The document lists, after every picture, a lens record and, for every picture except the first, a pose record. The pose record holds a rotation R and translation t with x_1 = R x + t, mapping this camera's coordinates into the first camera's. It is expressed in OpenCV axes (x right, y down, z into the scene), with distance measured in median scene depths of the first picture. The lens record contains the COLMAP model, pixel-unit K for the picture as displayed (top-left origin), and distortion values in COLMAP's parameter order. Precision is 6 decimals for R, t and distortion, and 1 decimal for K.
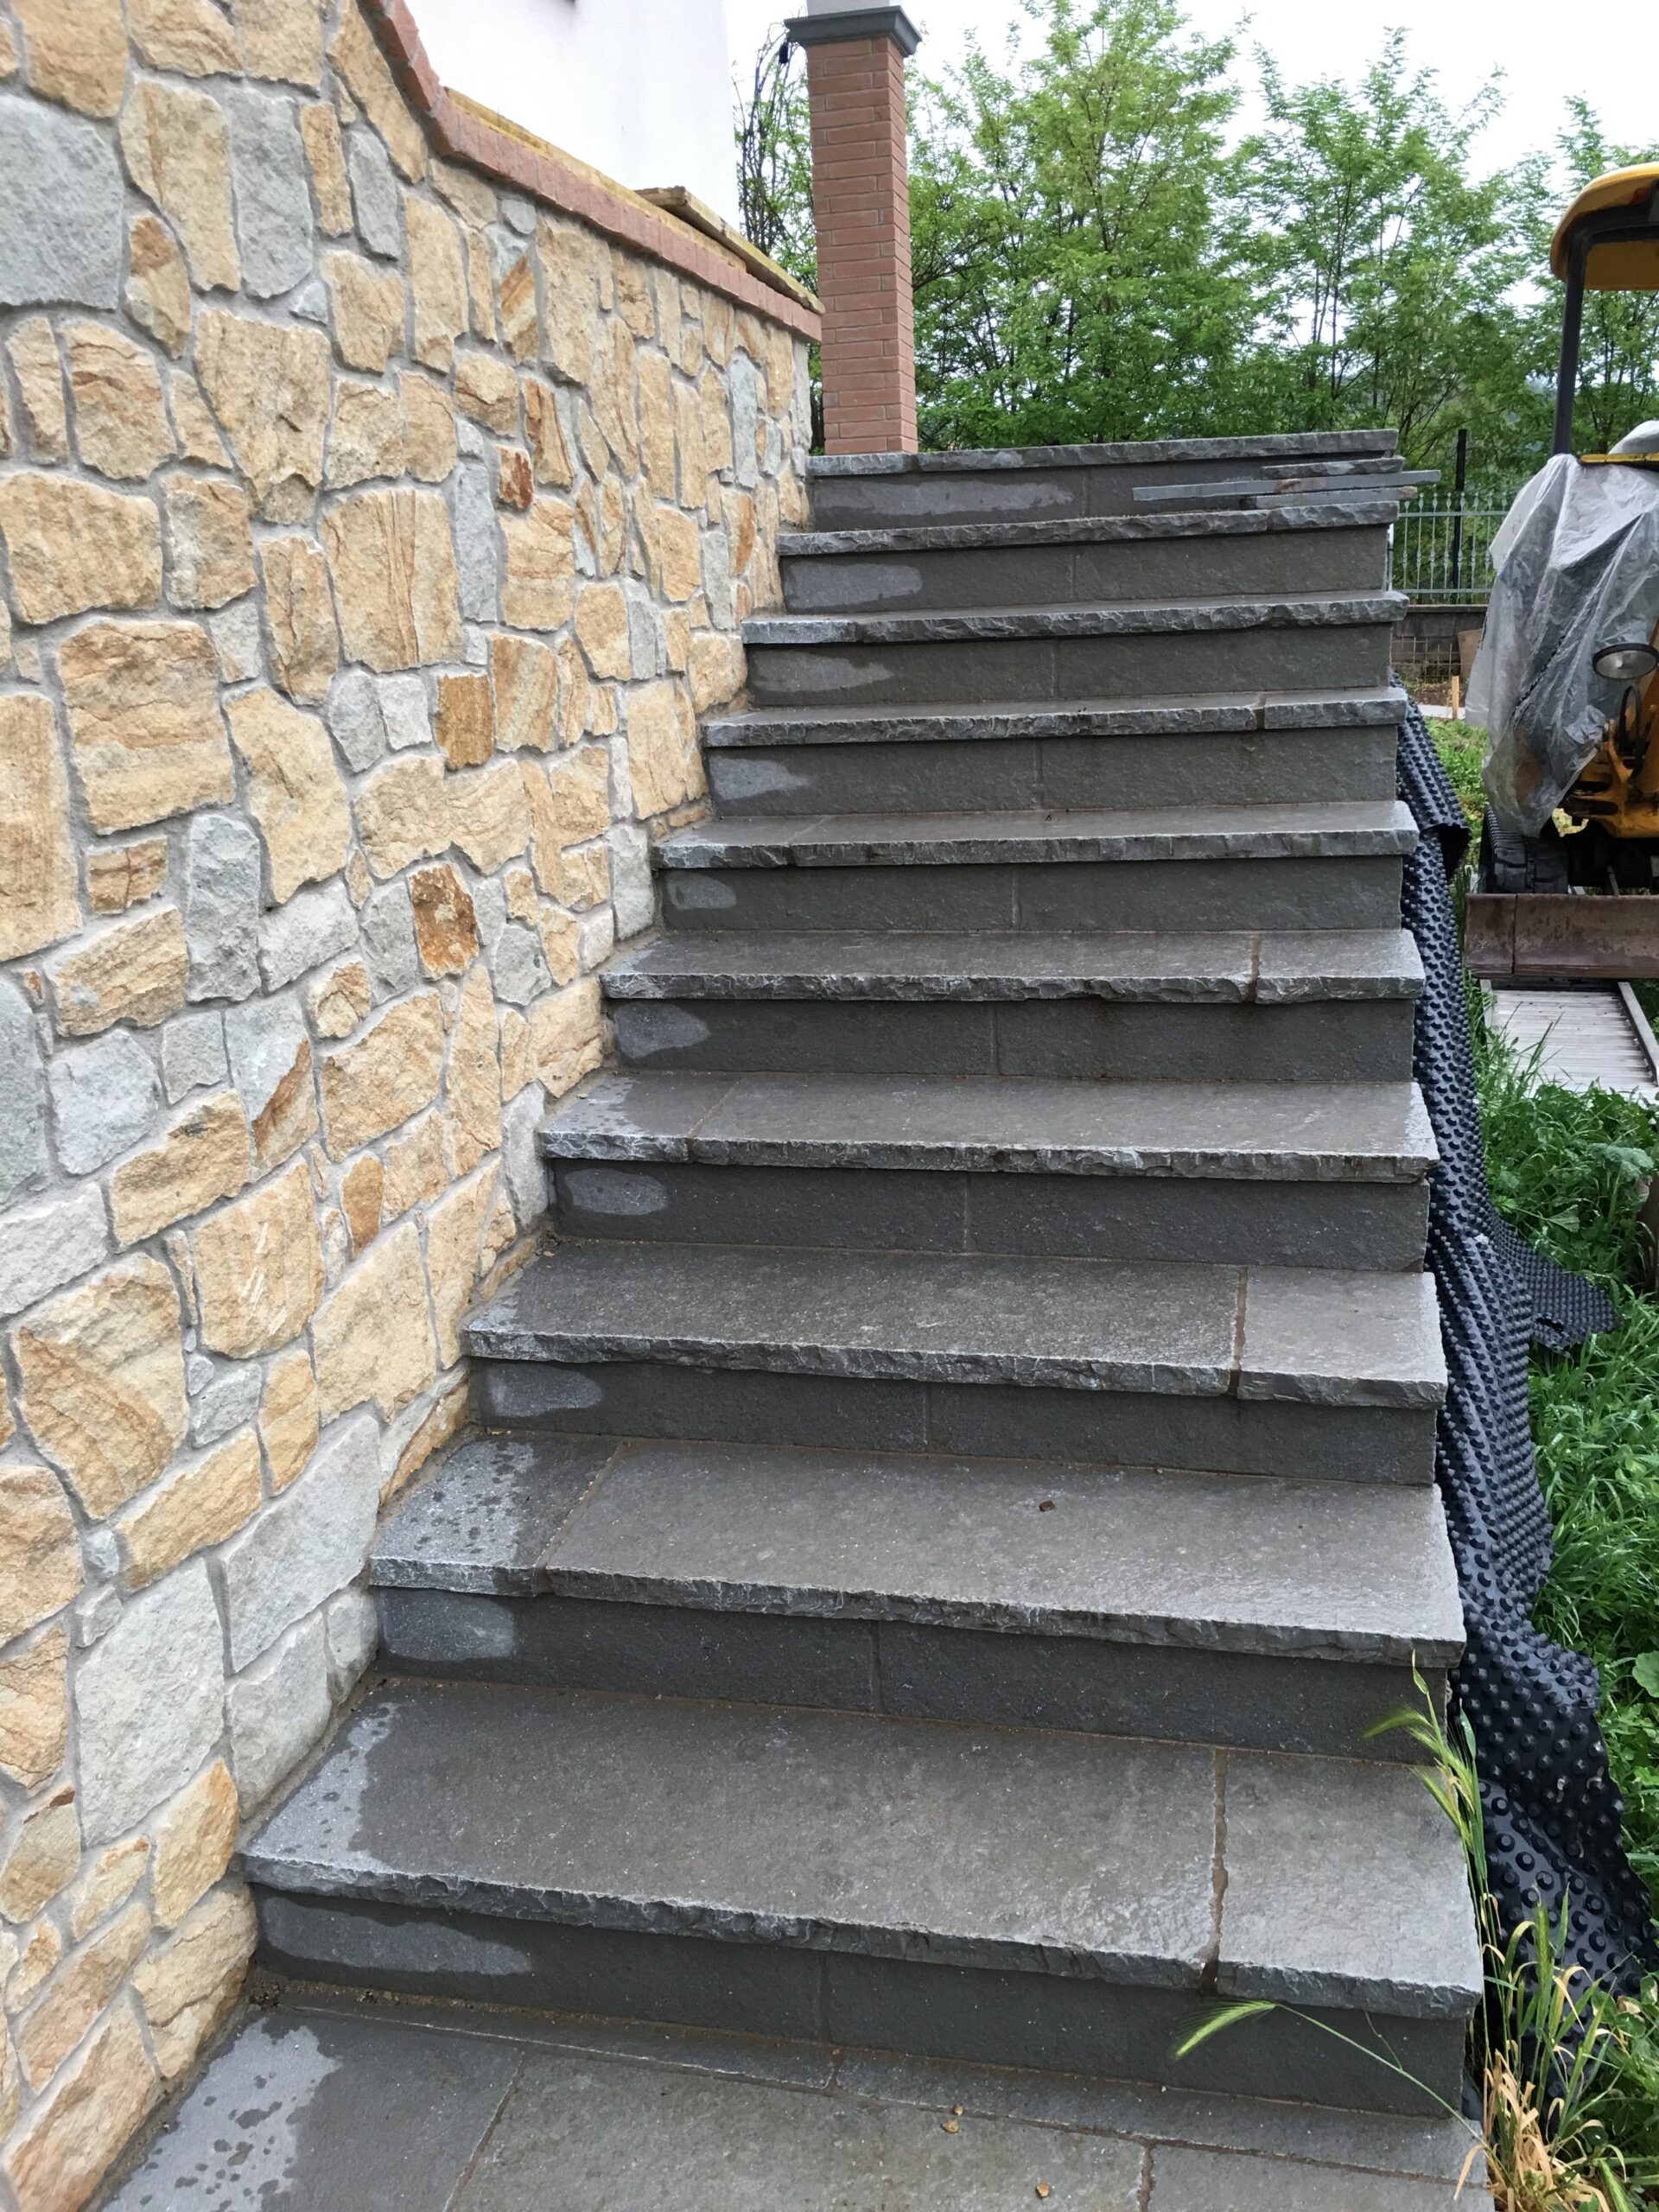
lens RADIAL K [[1880.6, 0, 864.5], [0, 1880.6, 1093.4], [0, 0, 1]] dist [0.079540, -0.104040]
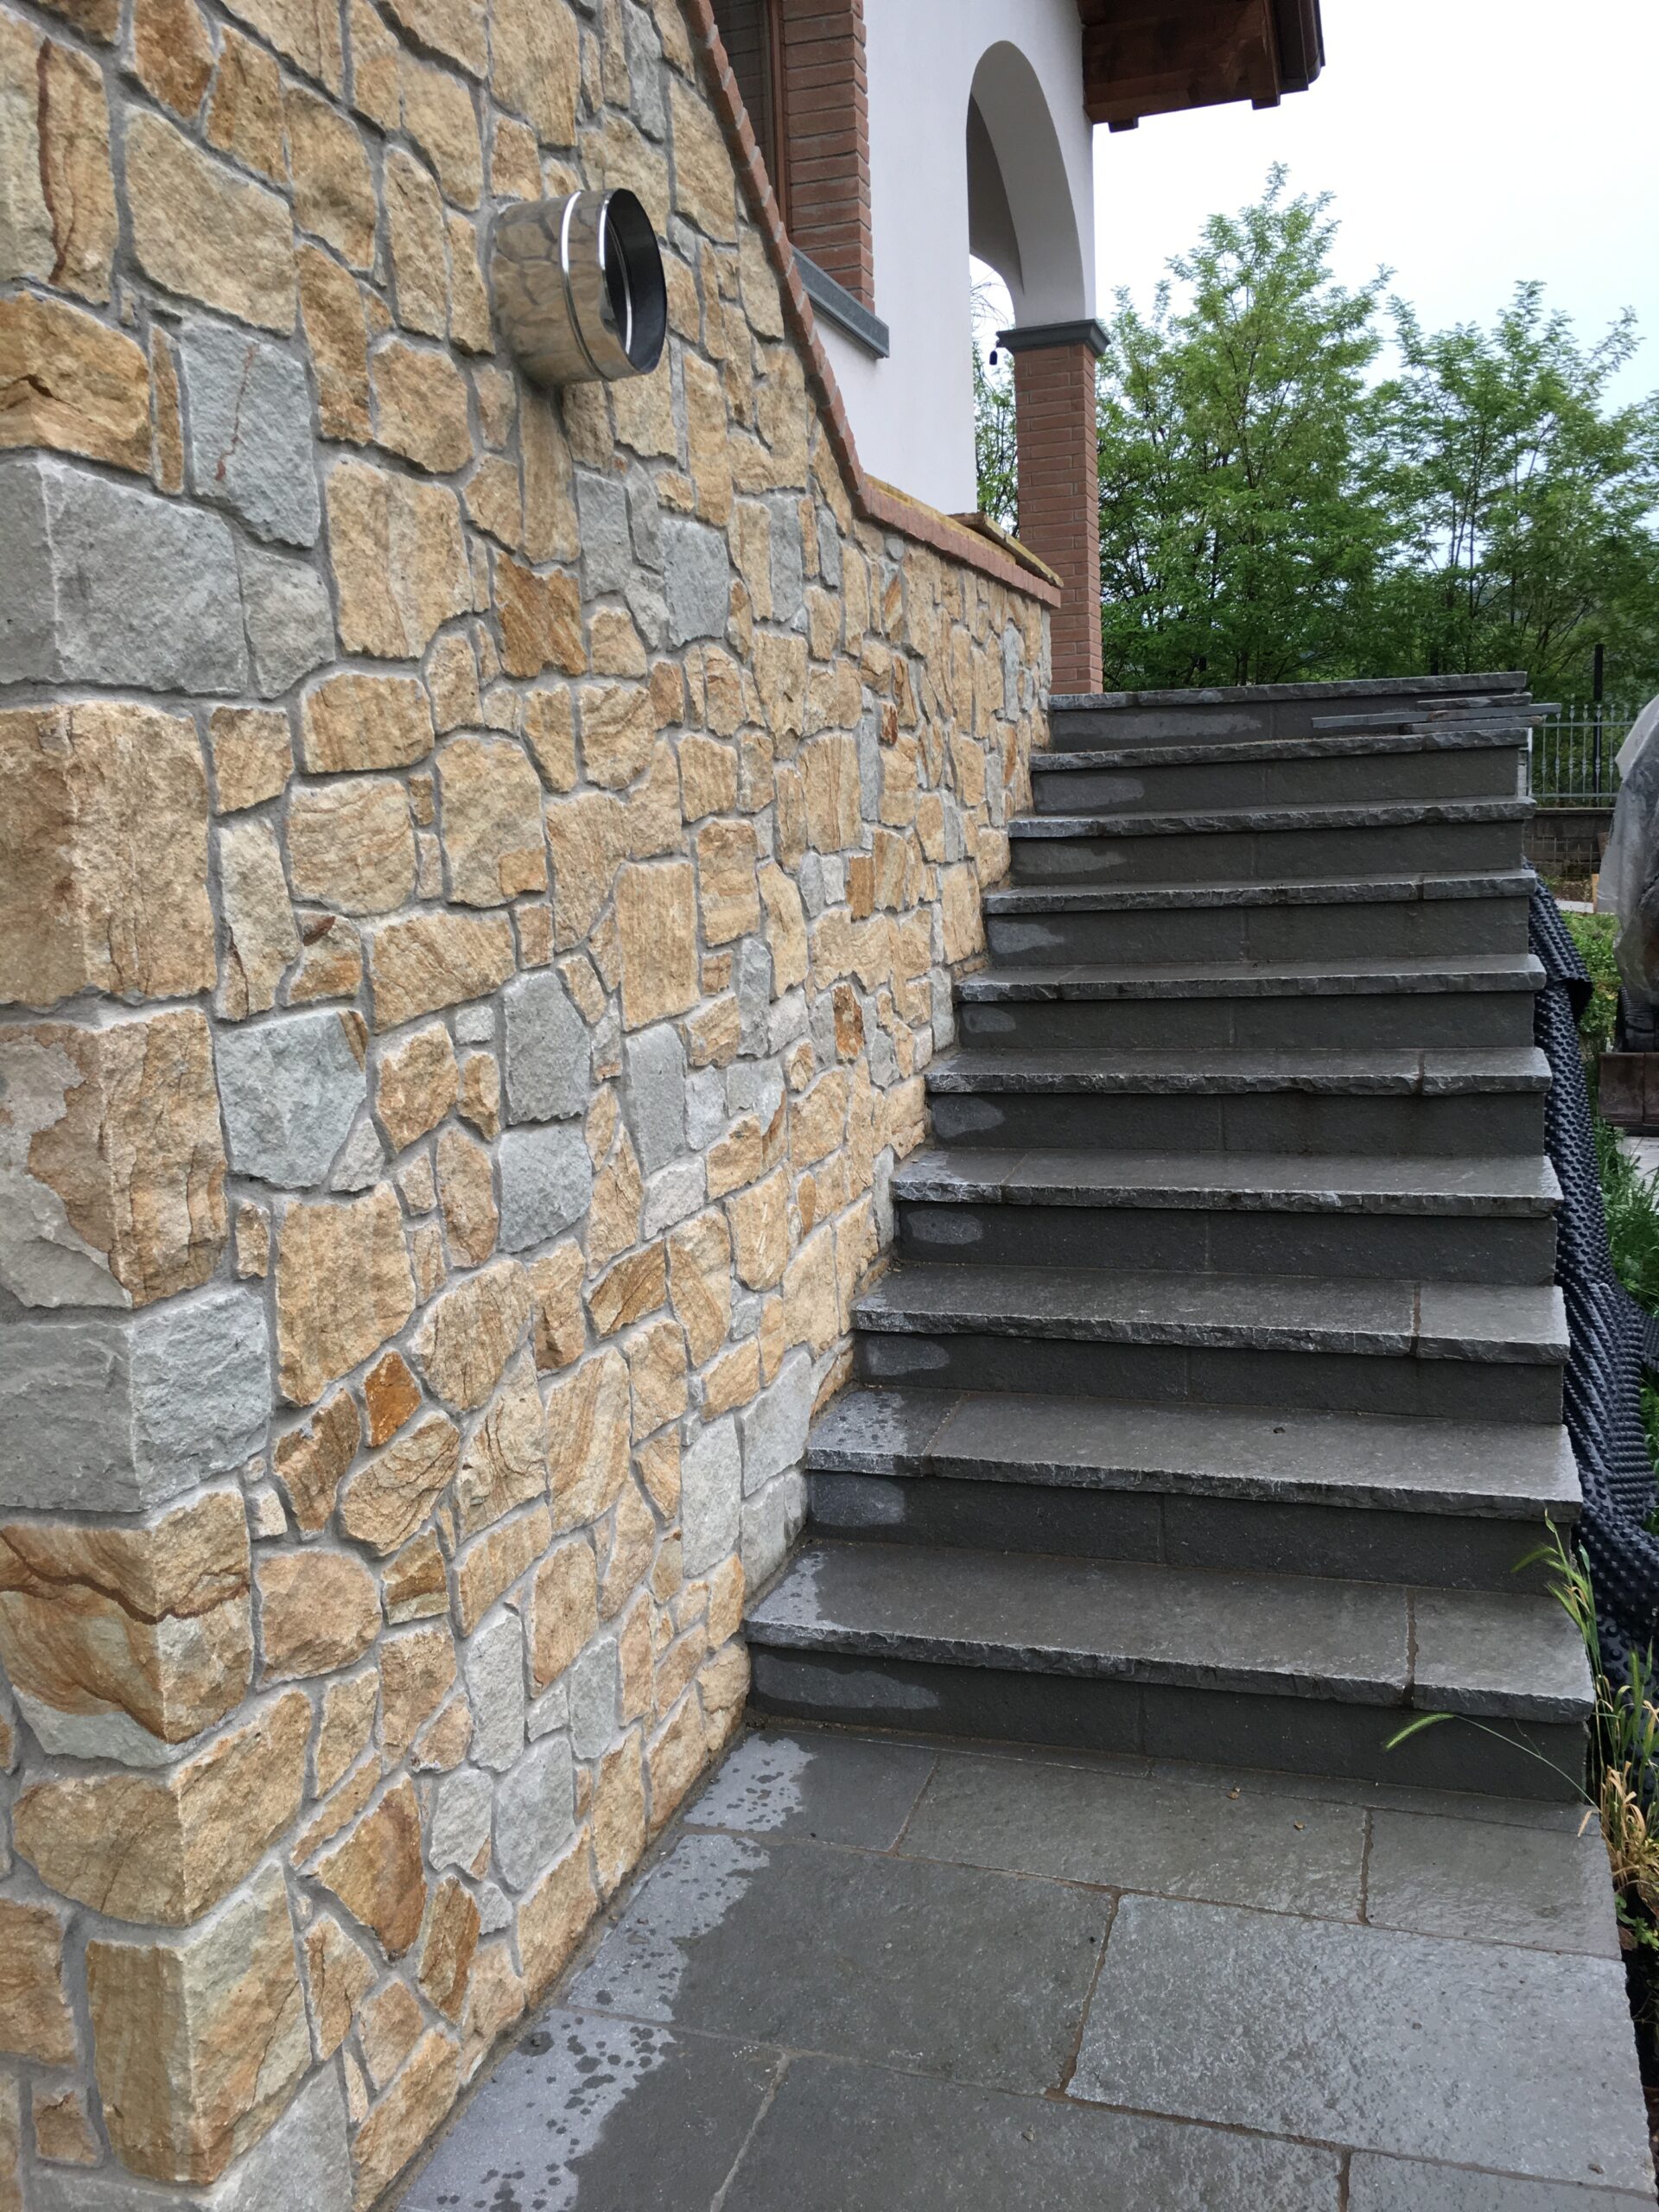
lens RADIAL K [[1880.6, 0, 841.2], [0, 1880.6, 1096.5], [0, 0, 1]] dist [0.079540, -0.104040]
pose [[0.996471, 0.009547, -0.083389, -0.112316], [-0.018036, 0.994656, -0.101658, 0.117977], [0.081972, 0.102803, 0.991318, -0.447397]]
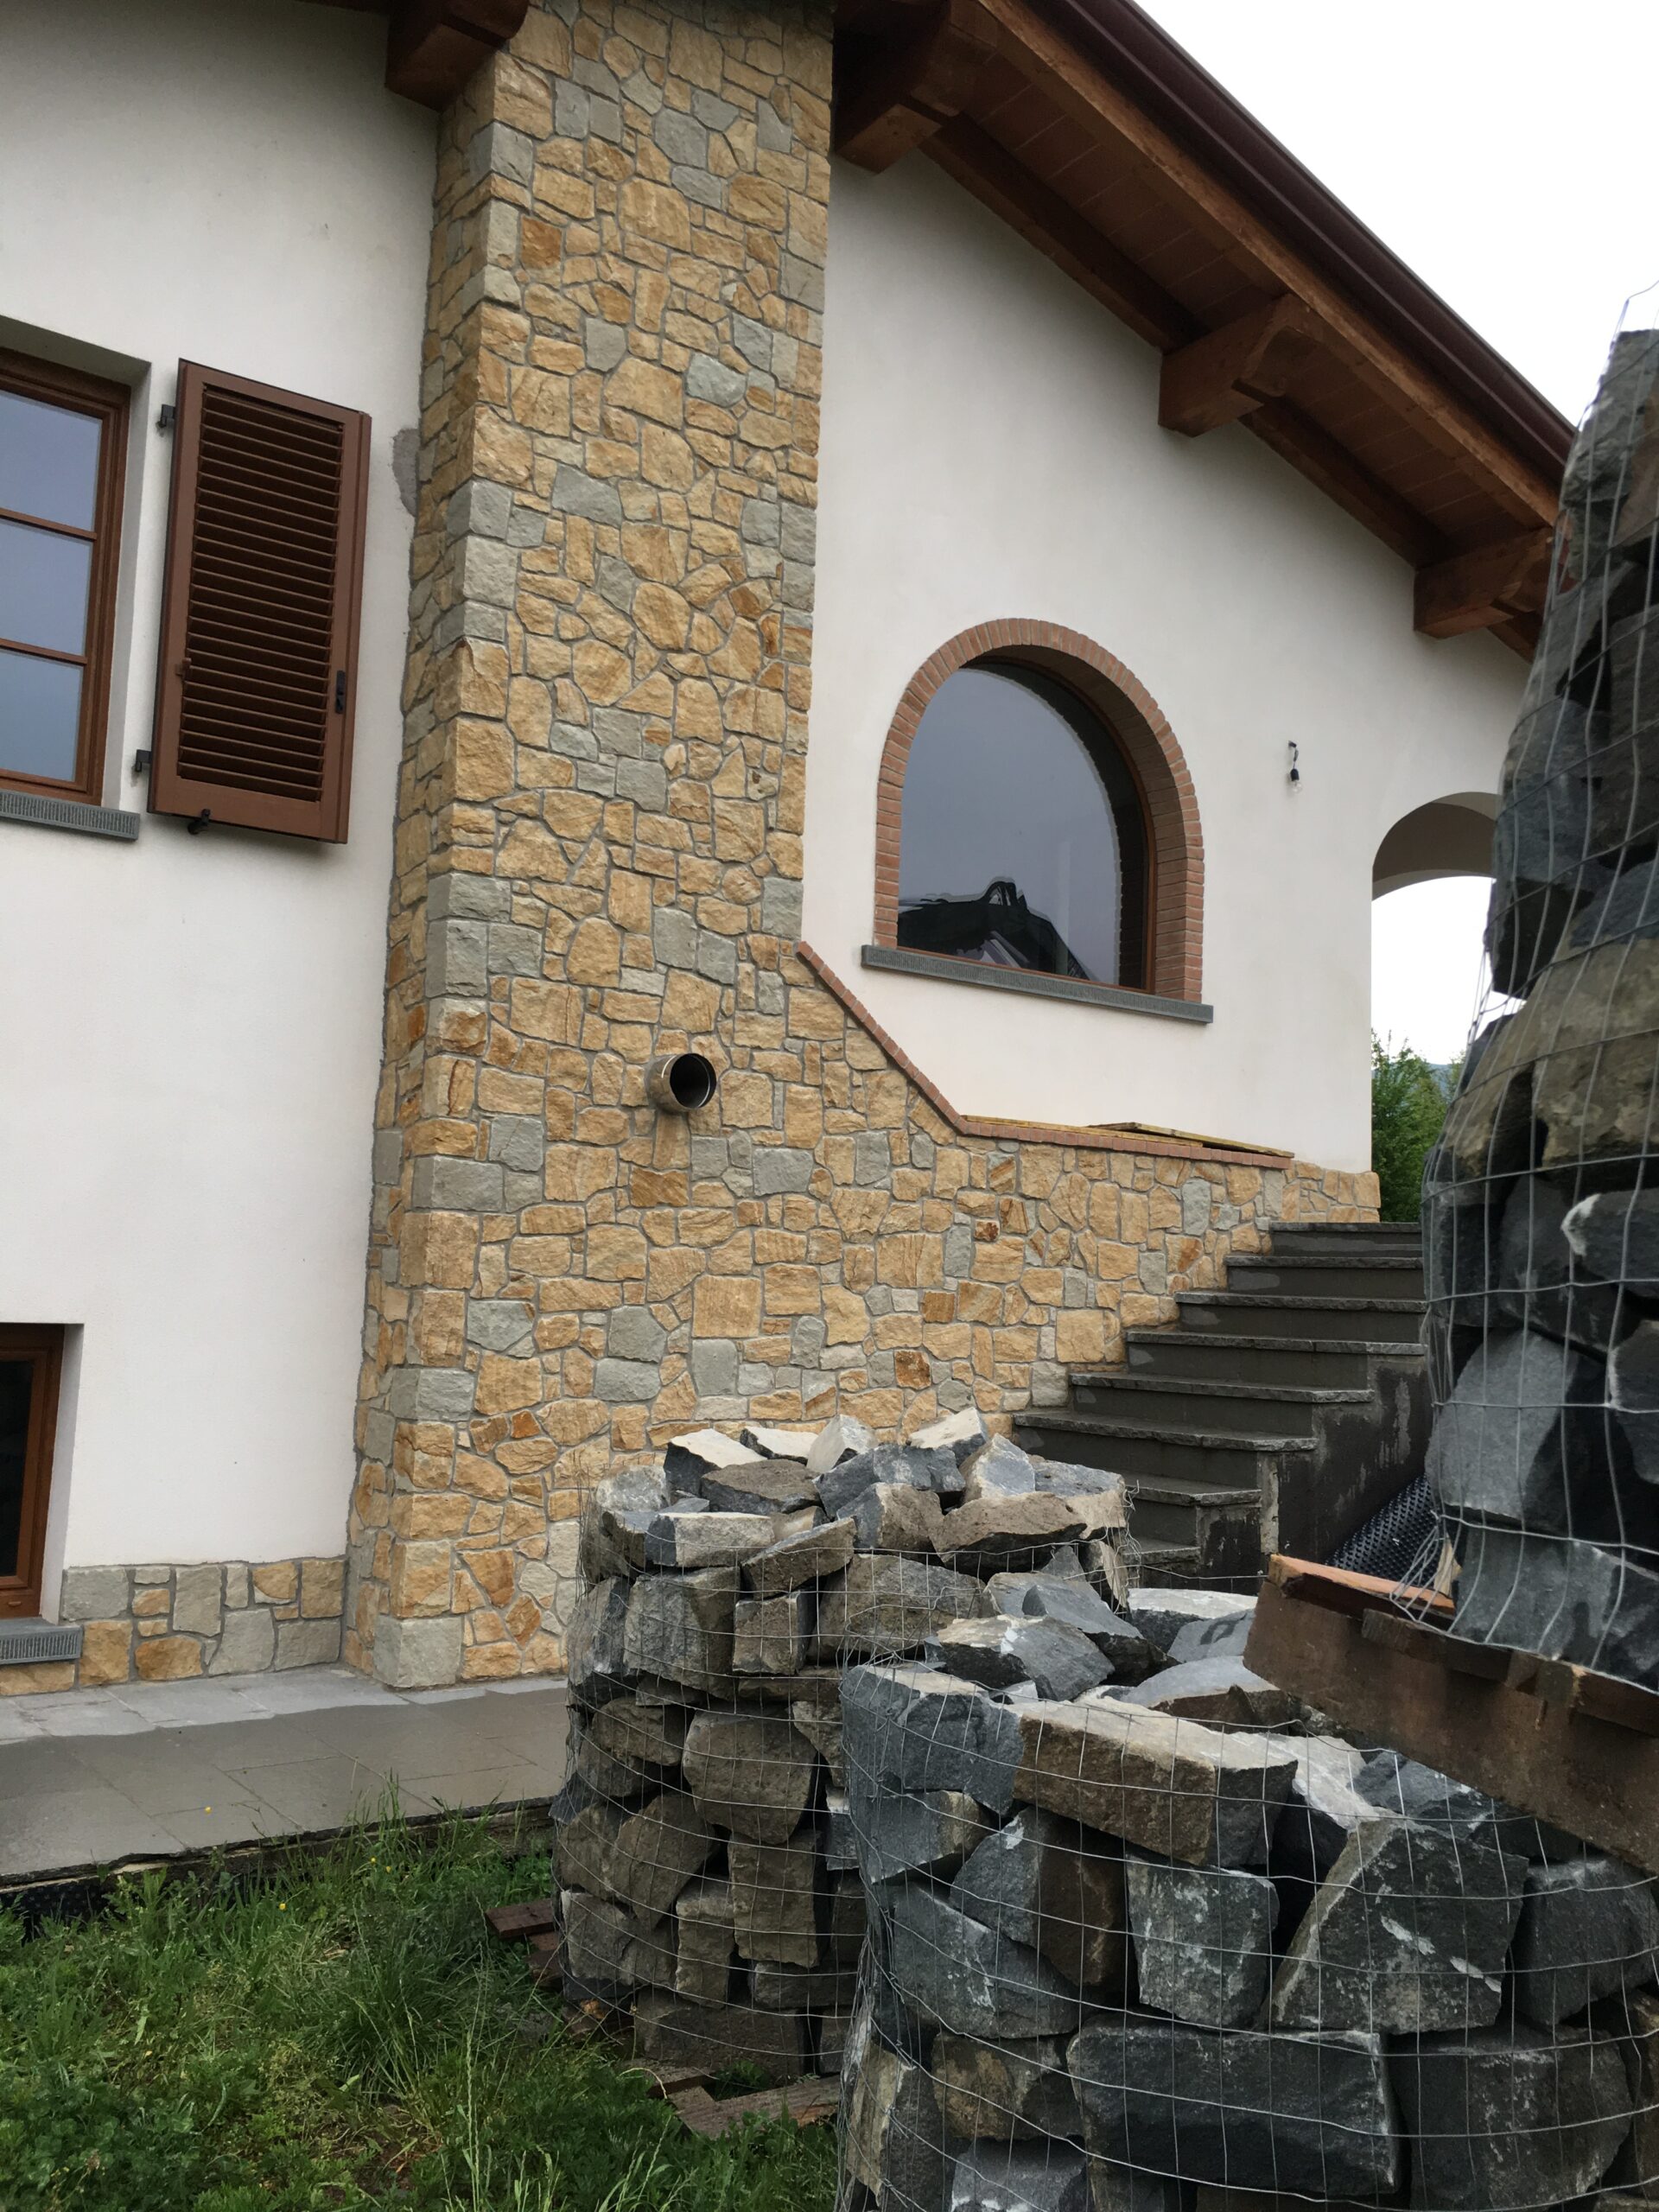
lens RADIAL K [[1880.6, 0, 828.2], [0, 1880.6, 1107.2], [0, 0, 1]] dist [0.079540, -0.104040]
pose [[0.749701, -0.000093, -0.661776, 1.760104], [-0.230622, 0.937276, -0.261394, 0.351617], [0.620291, 0.348588, 0.702656, -1.419595]]
